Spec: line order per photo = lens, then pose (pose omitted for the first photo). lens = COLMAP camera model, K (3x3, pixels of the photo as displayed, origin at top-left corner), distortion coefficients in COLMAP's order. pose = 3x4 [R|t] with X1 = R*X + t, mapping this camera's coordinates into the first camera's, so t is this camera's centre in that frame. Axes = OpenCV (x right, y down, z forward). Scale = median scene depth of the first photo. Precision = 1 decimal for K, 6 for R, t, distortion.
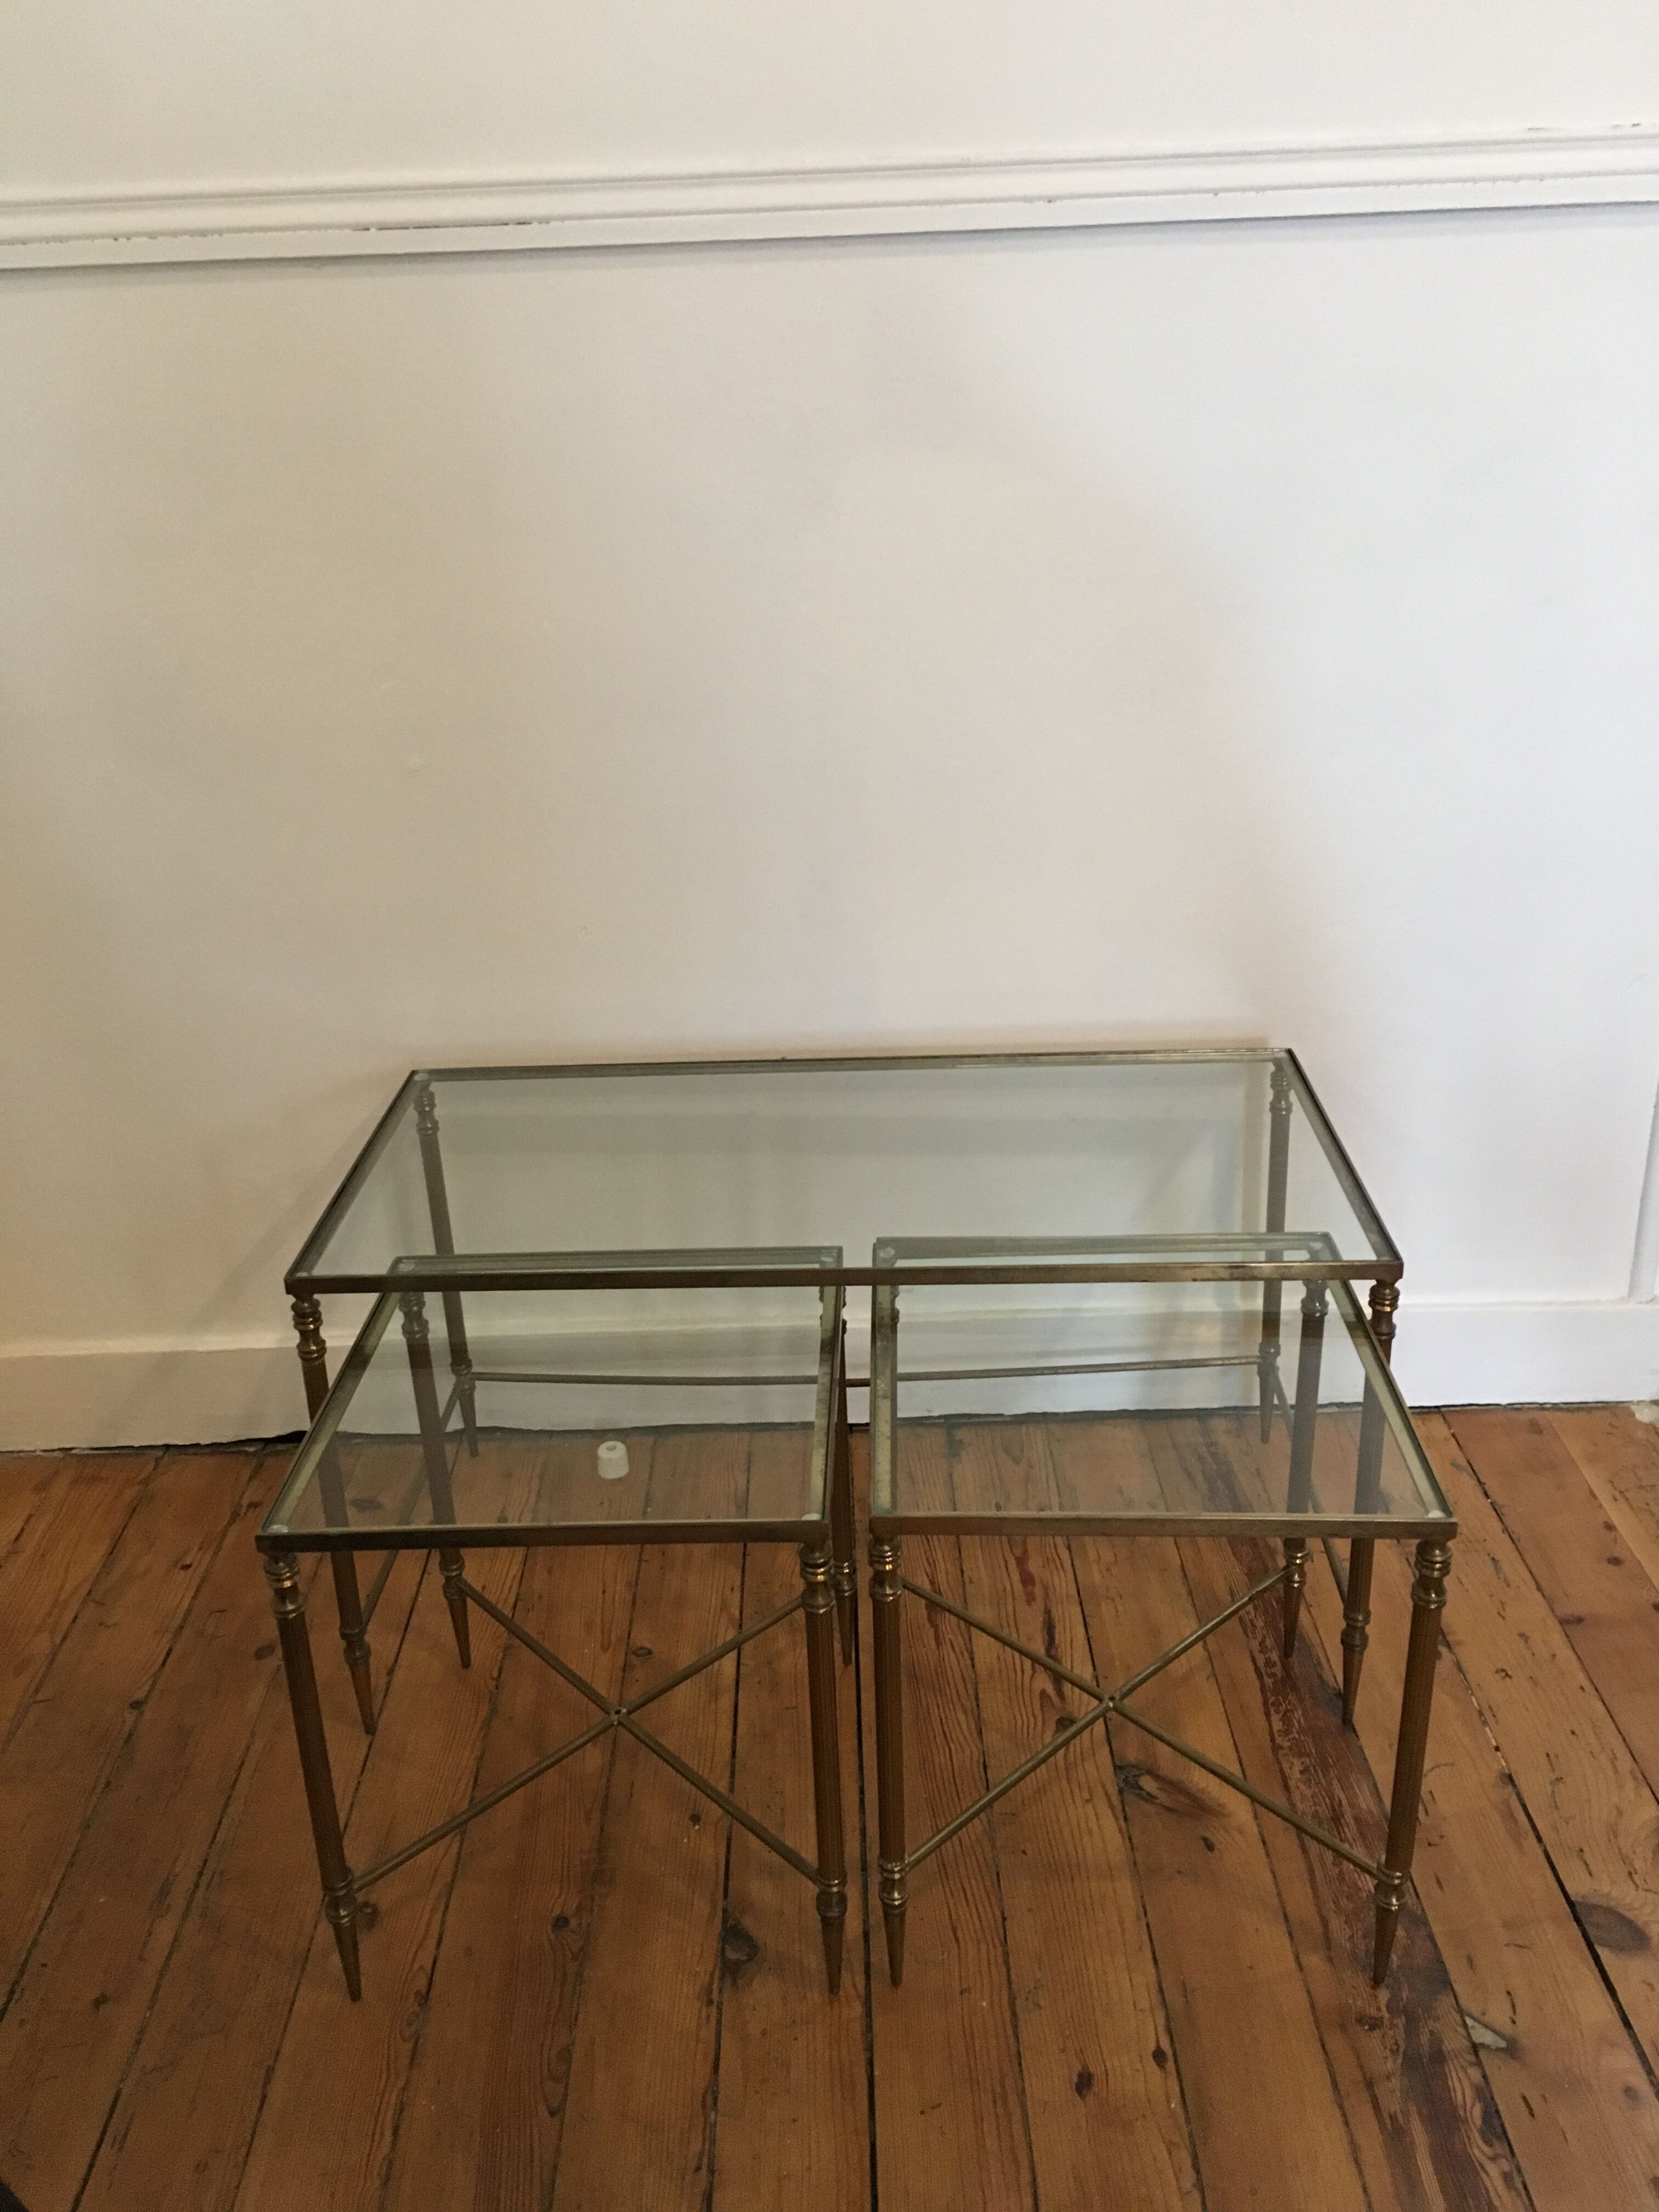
lens RADIAL K [[1883.7, 0, 817.3], [0, 1883.7, 1091.2], [0, 0, 1]] dist [0.056706, -0.073687]
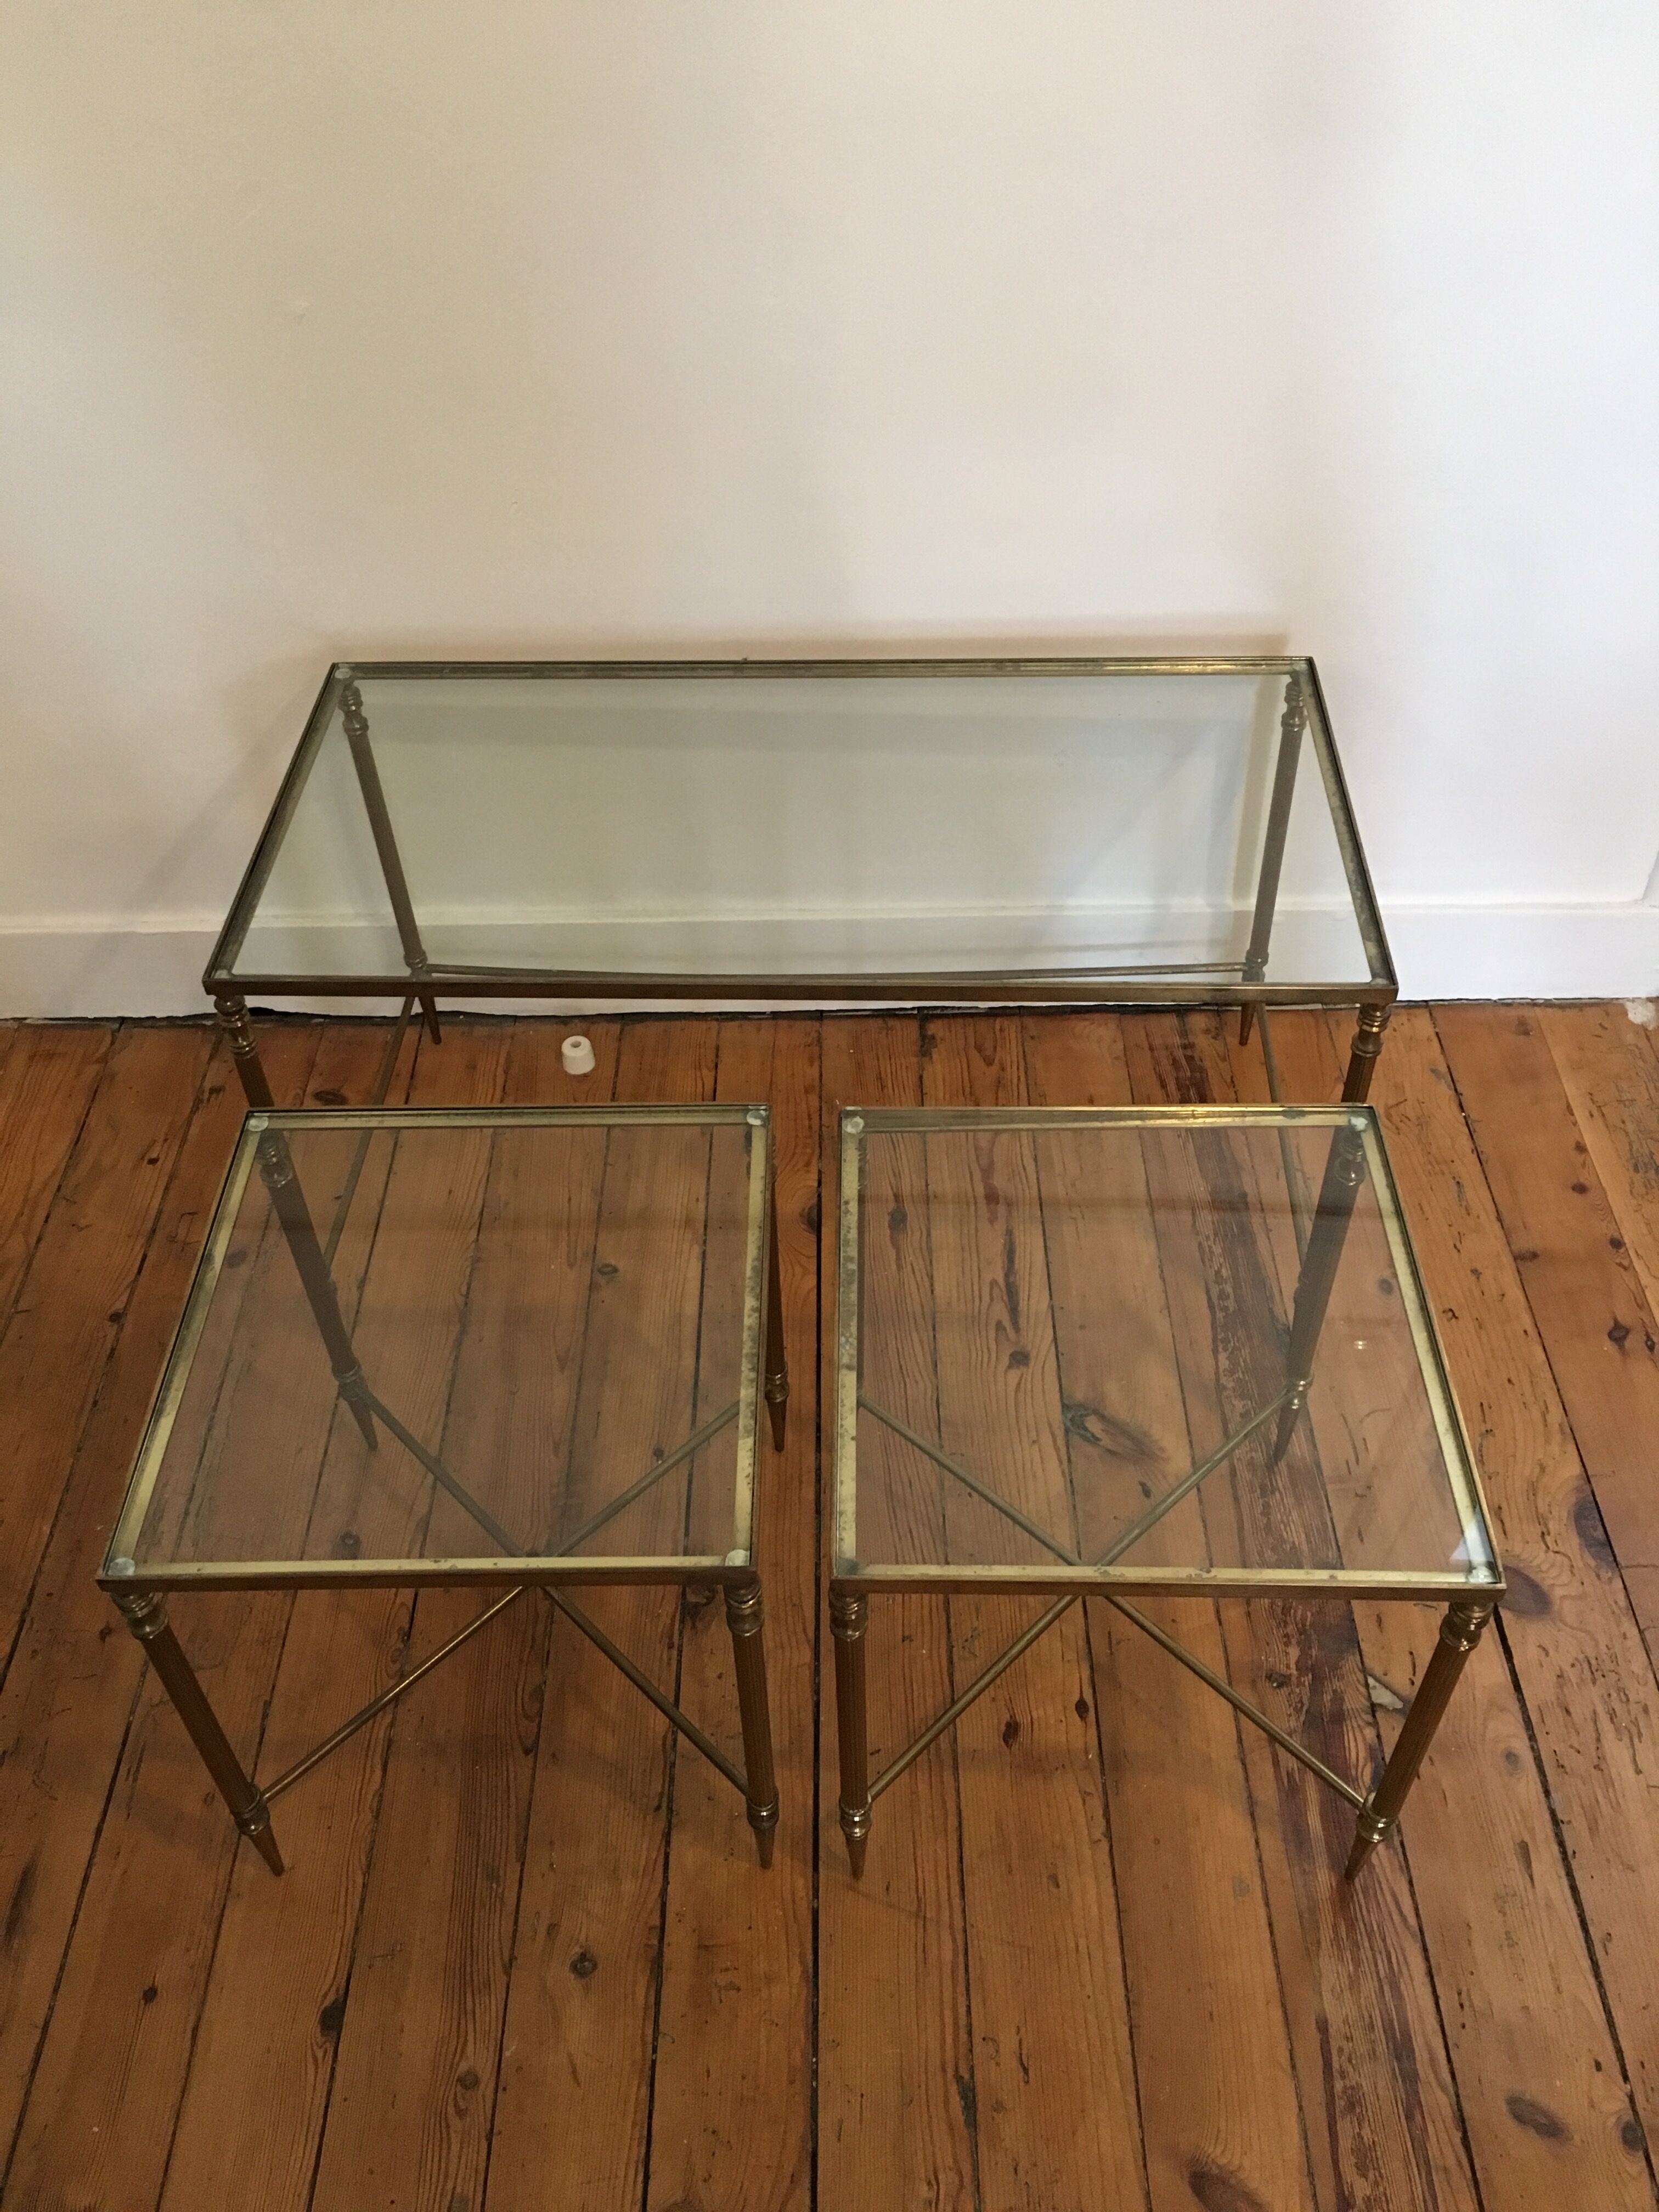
lens RADIAL K [[1883.7, 0, 819.7], [0, 1883.7, 1106.2], [0, 0, 1]] dist [0.056706, -0.073687]
pose [[0.999963, 0.008597, 0.000164, 0.021424], [-0.008045, 0.928754, 0.370608, -0.172765], [0.003033, -0.370596, 0.928789, 0.096997]]
